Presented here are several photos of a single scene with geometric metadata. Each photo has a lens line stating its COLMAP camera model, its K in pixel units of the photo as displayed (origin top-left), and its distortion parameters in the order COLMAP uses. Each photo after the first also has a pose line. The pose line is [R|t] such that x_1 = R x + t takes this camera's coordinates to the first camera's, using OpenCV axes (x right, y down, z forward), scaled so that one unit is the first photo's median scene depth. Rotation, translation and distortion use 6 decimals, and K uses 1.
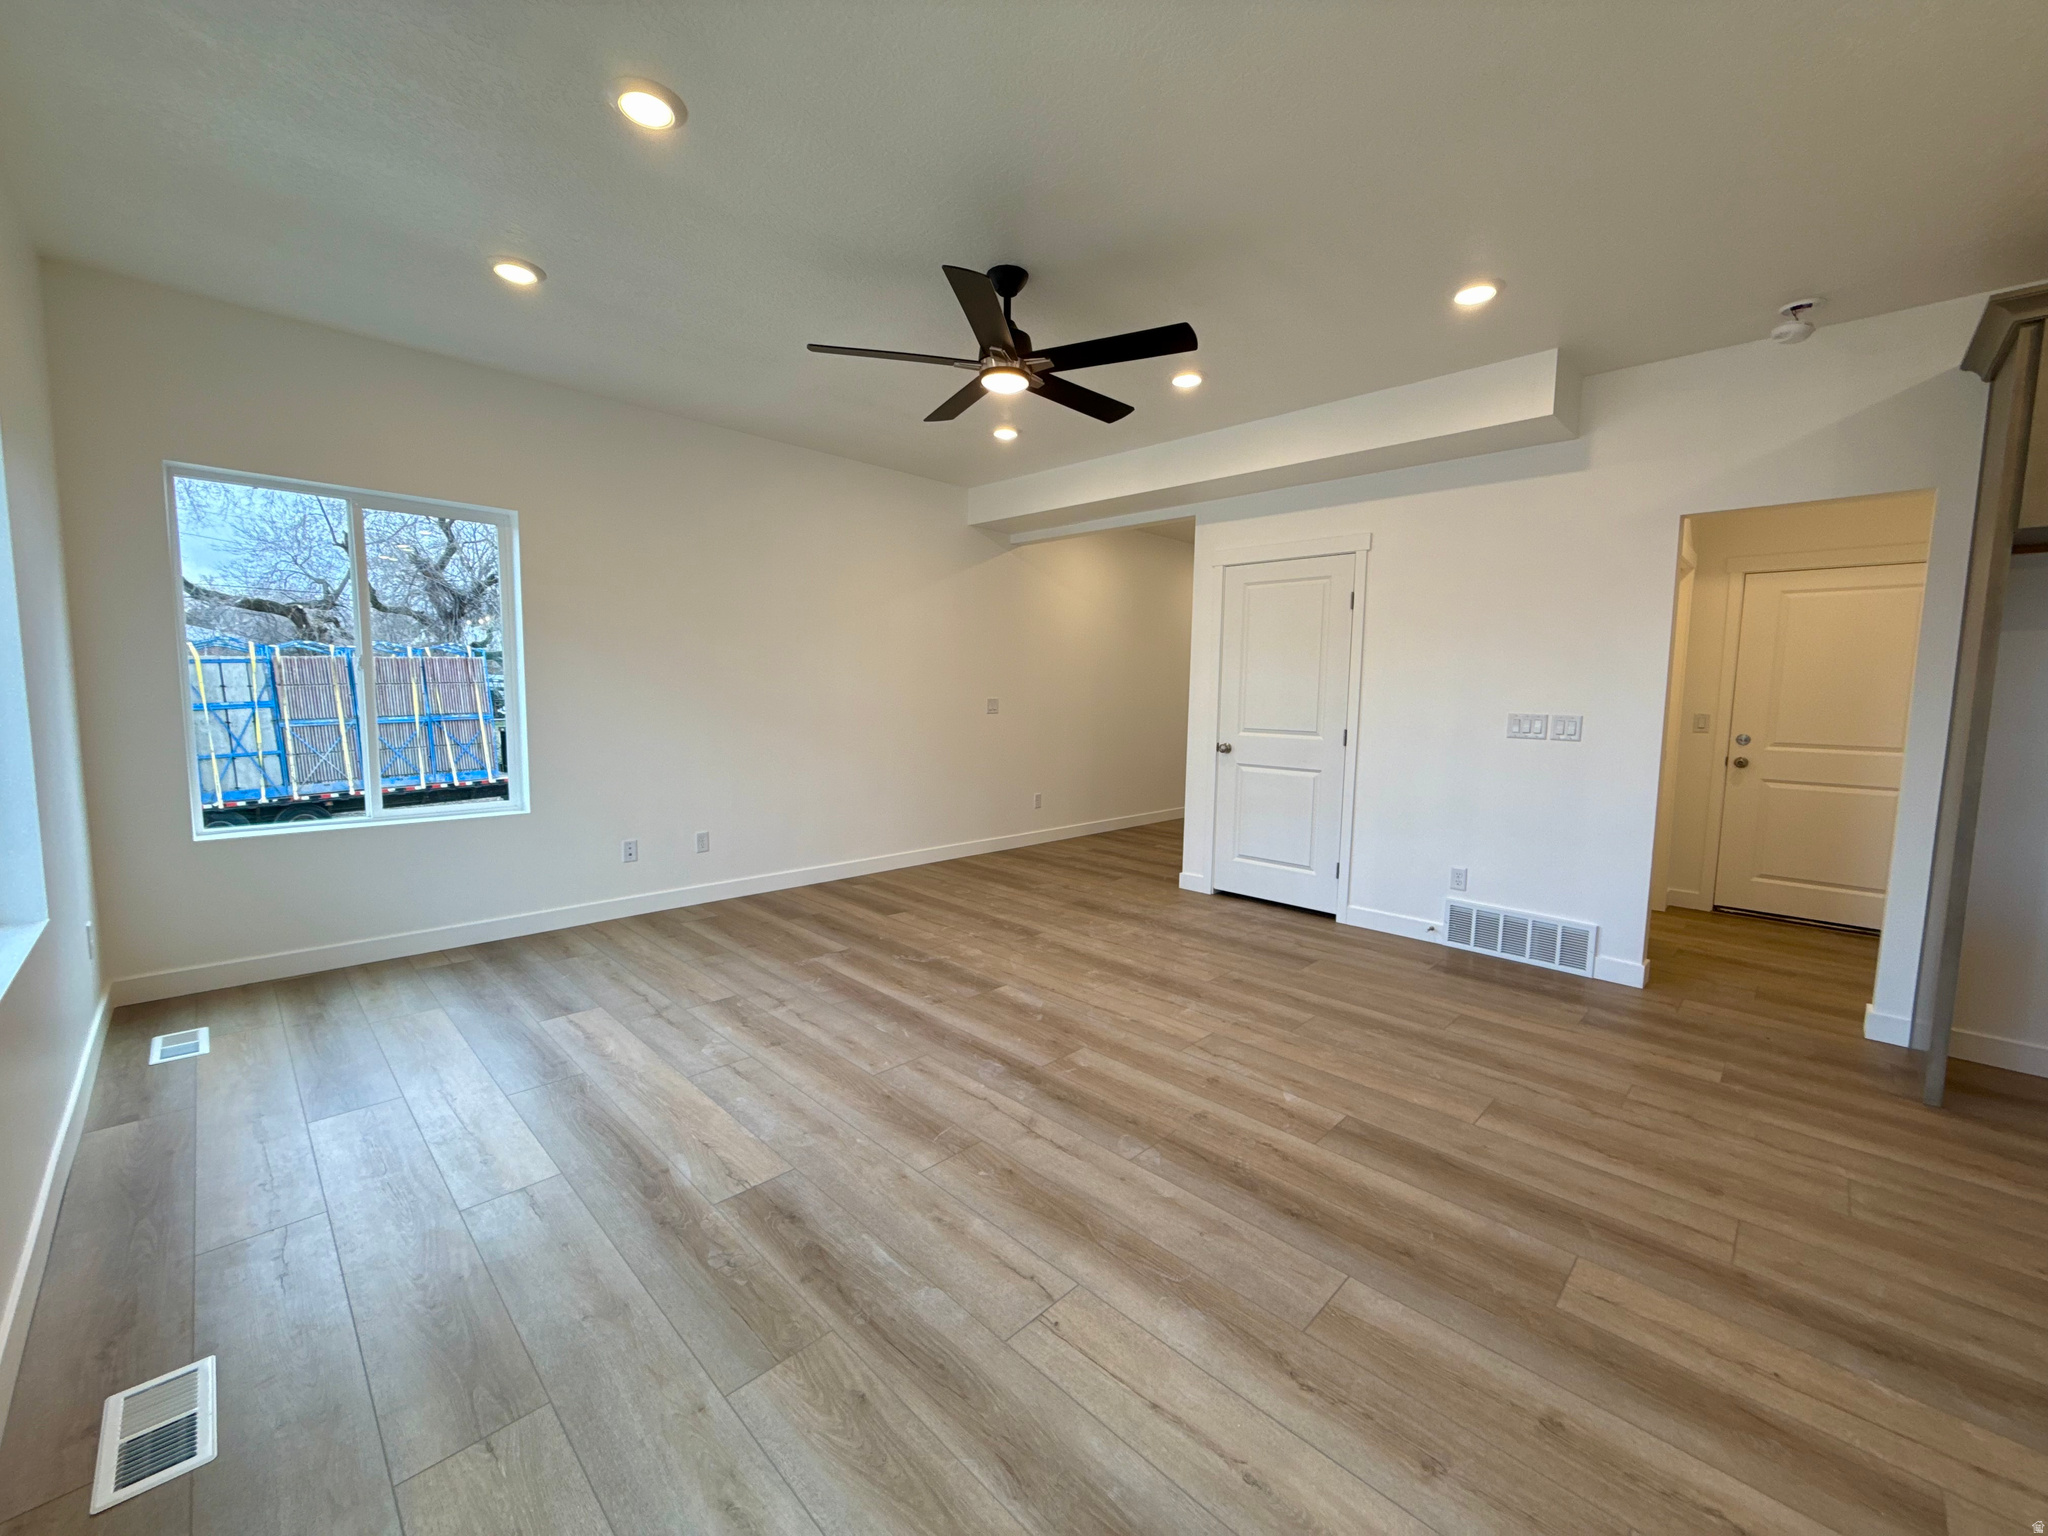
lens RADIAL K [[810.4, 0, 1024.0], [0, 810.4, 768.0], [0, 0, 1]] dist [-0.001416, -0.000202]
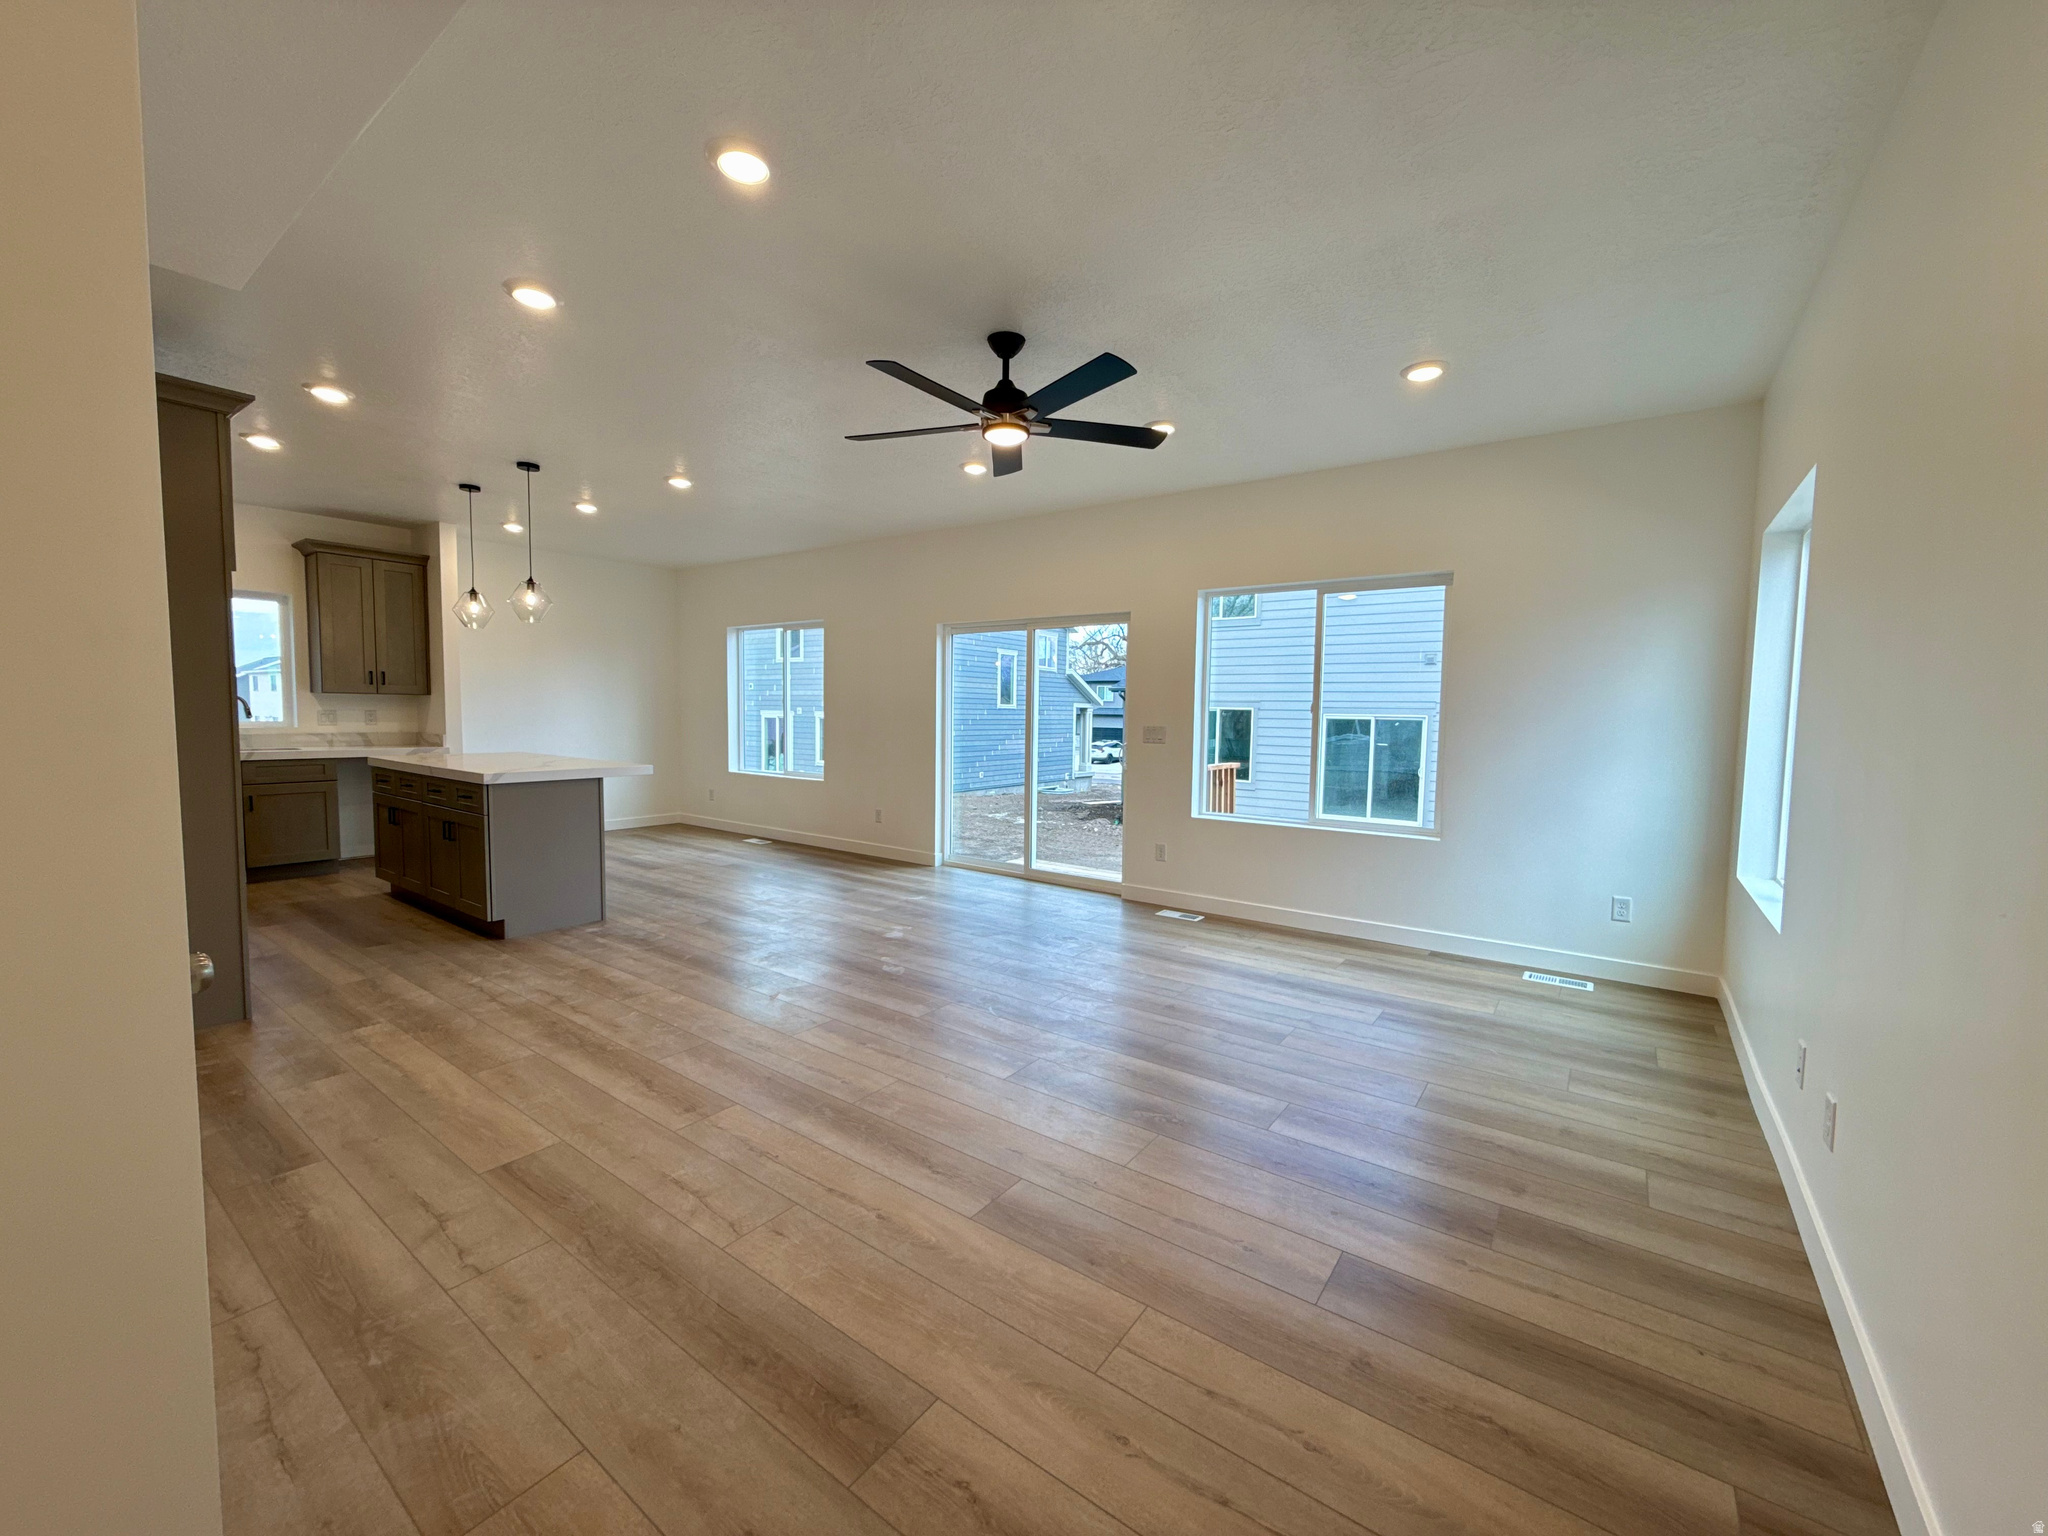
lens RADIAL K [[825.8, 0, 1024.0], [0, 825.8, 768.0], [0, 0, 1]] dist [-0.000767, -0.000103]
pose [[-0.988811, -0.021791, -0.147573, 0.097673], [-0.046036, 0.985562, 0.162936, -0.193890], [0.141892, 0.167906, -0.975538, 1.954709]]
